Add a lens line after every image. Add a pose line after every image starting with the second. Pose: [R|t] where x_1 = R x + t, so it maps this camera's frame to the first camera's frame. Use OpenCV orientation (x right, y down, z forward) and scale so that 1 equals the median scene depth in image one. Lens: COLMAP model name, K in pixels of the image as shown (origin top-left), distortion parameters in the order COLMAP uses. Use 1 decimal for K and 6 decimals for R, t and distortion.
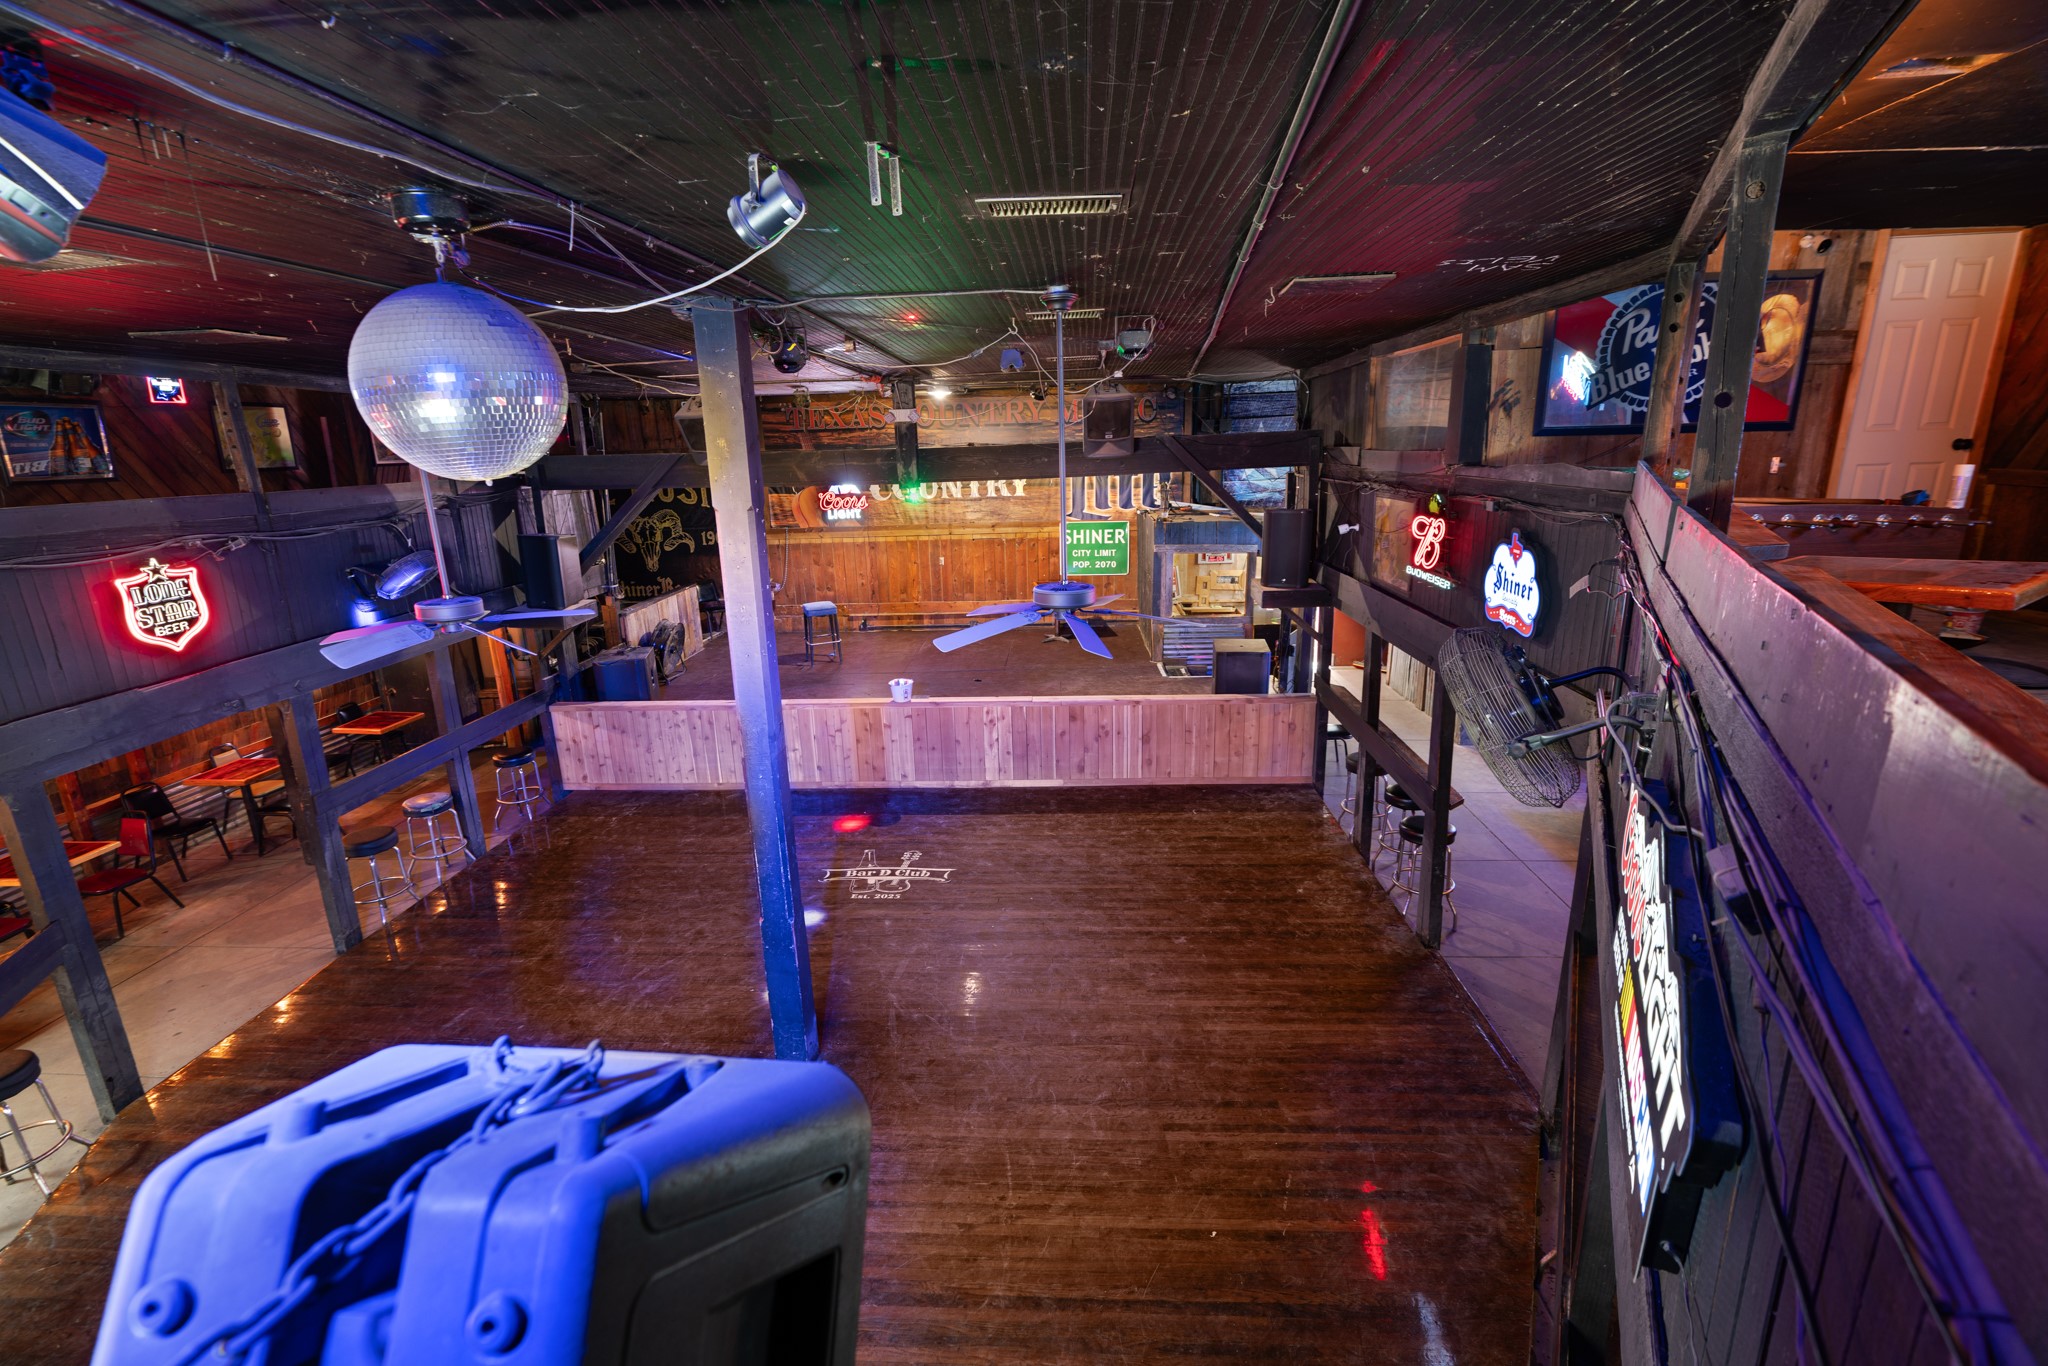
lens RADIAL K [[912.6, 0, 1010.9], [0, 912.6, 691.7], [0, 0, 1]] dist [-0.016992, 0.007340]
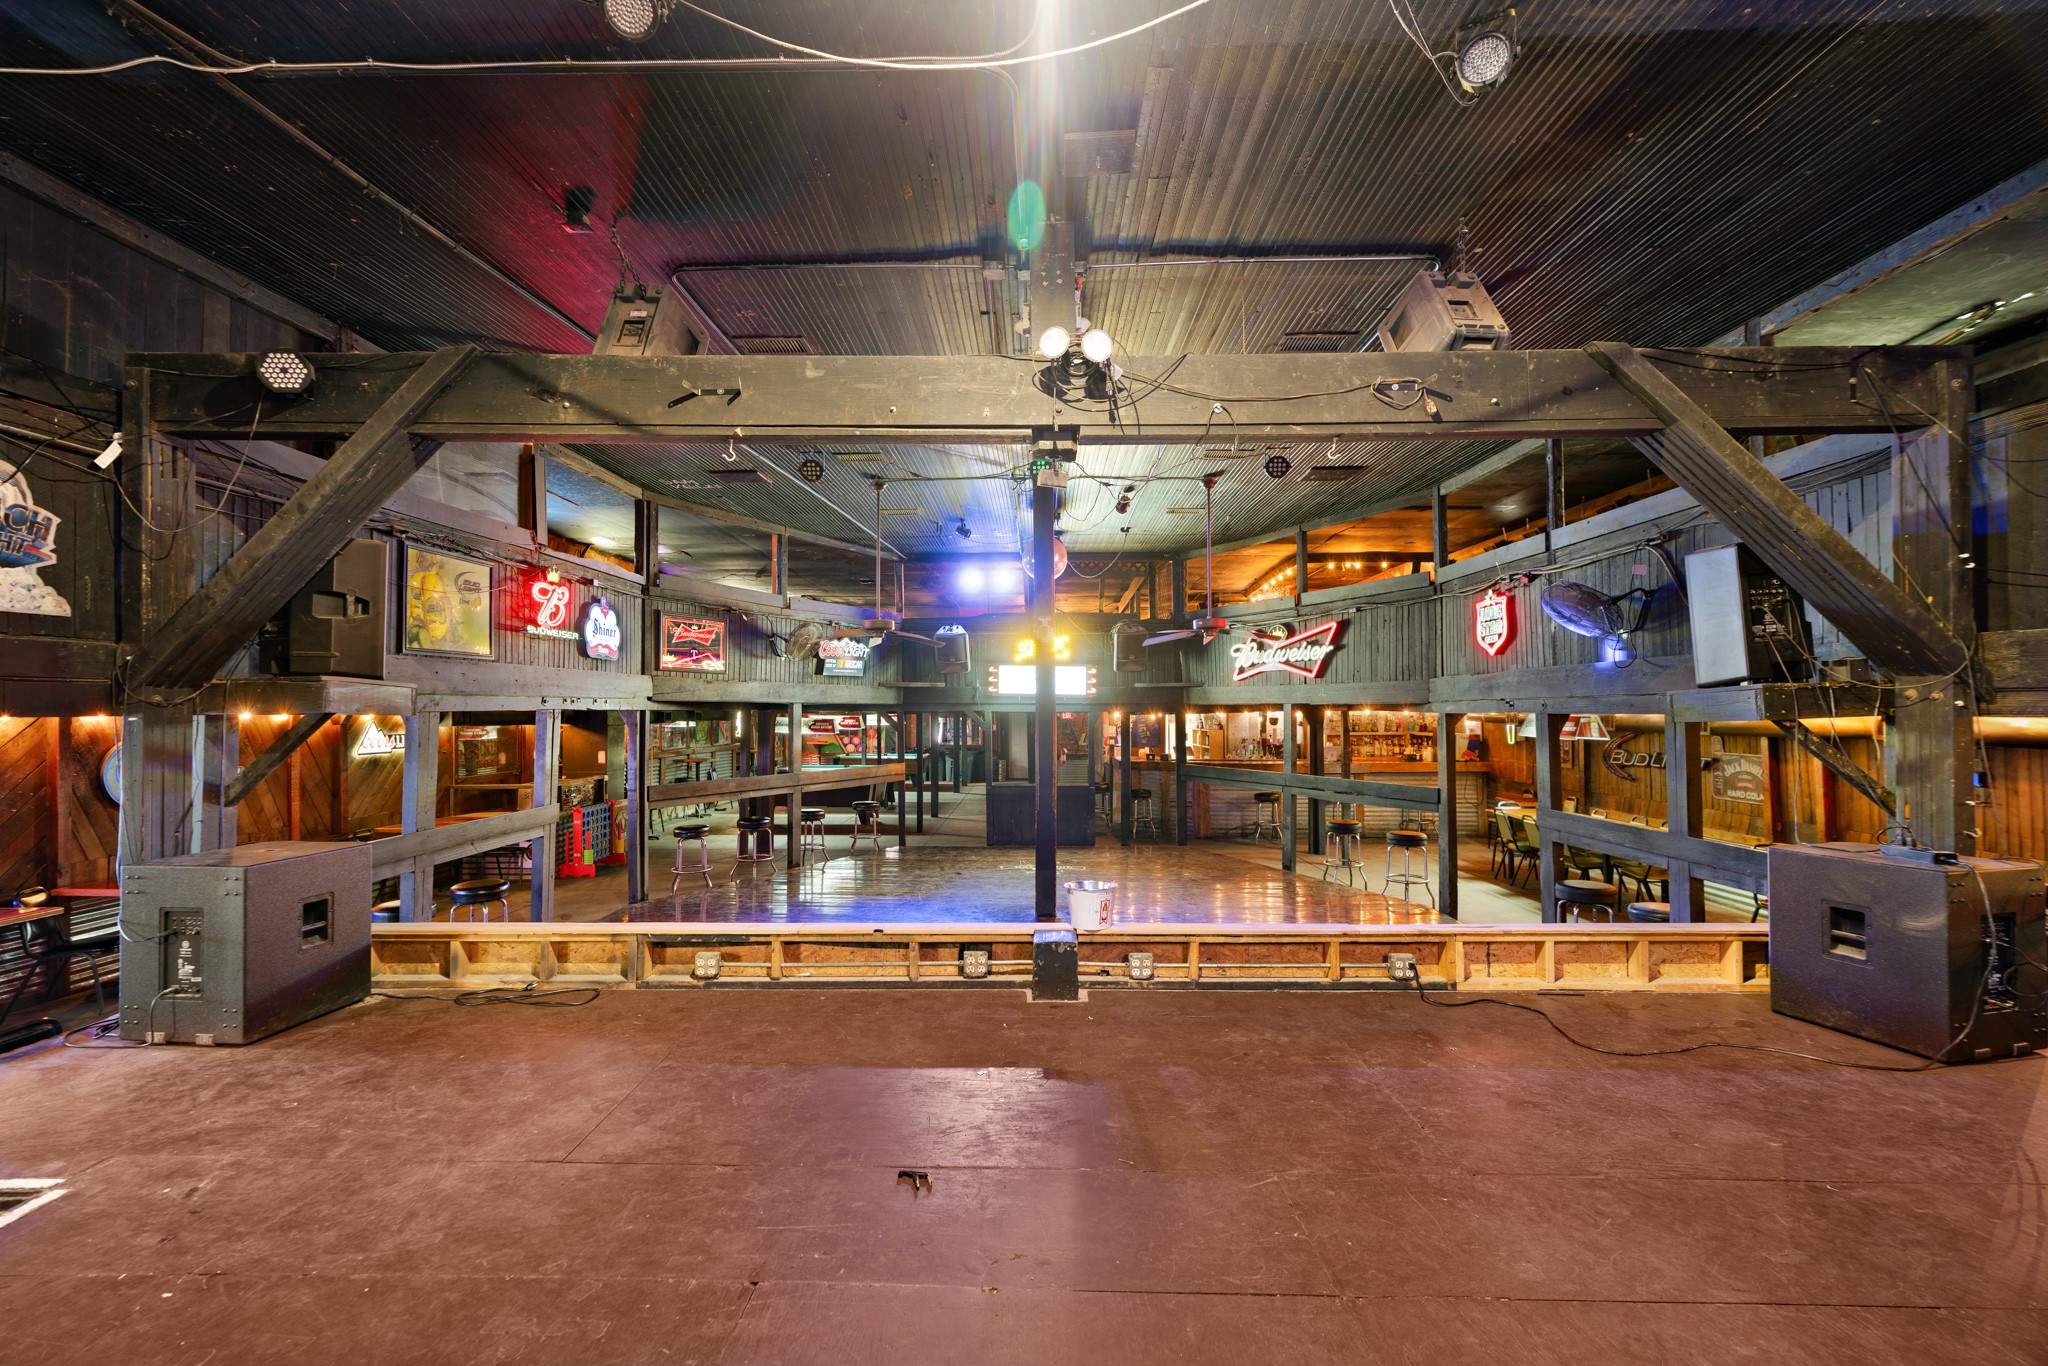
lens RADIAL K [[912.6, 0, 1010.9], [0, 912.6, 691.7], [0, 0, 1]] dist [-0.016992, 0.007340]
pose [[-0.998220, 0.033466, -0.049372, -0.059730], [0.020052, 0.967870, 0.250649, -0.214013], [0.056174, 0.249213, -0.966818, 1.391838]]
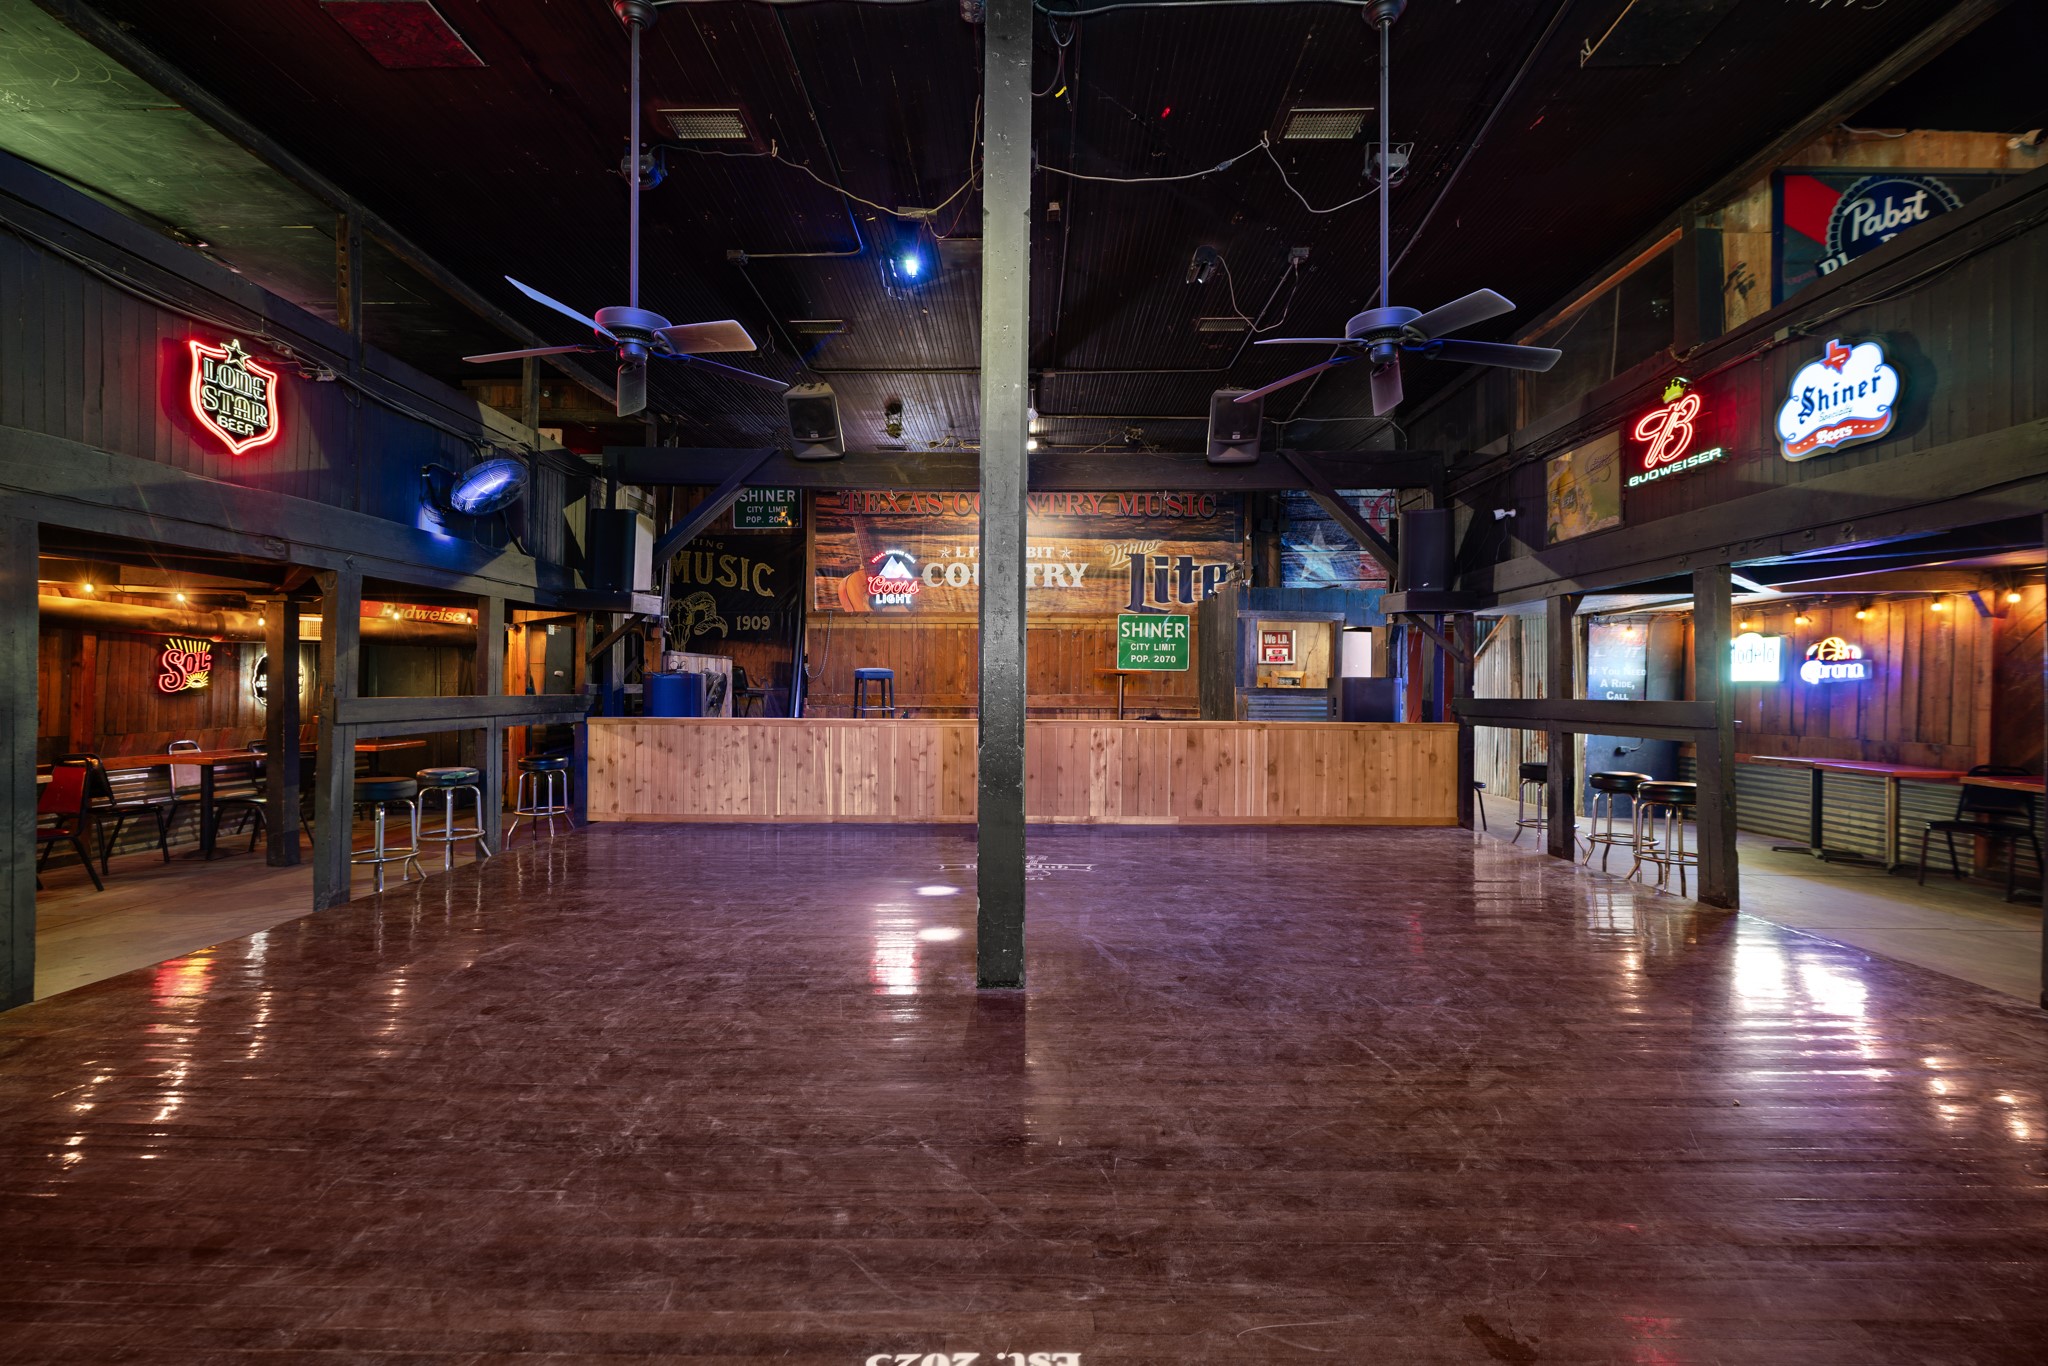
lens RADIAL K [[912.6, 0, 1010.9], [0, 912.6, 691.7], [0, 0, 1]] dist [-0.016992, 0.007340]
pose [[0.997937, 0.036454, 0.052844, -0.153814], [-0.021301, 0.964529, -0.263115, 0.214450], [-0.060561, 0.261447, 0.963316, 0.135928]]
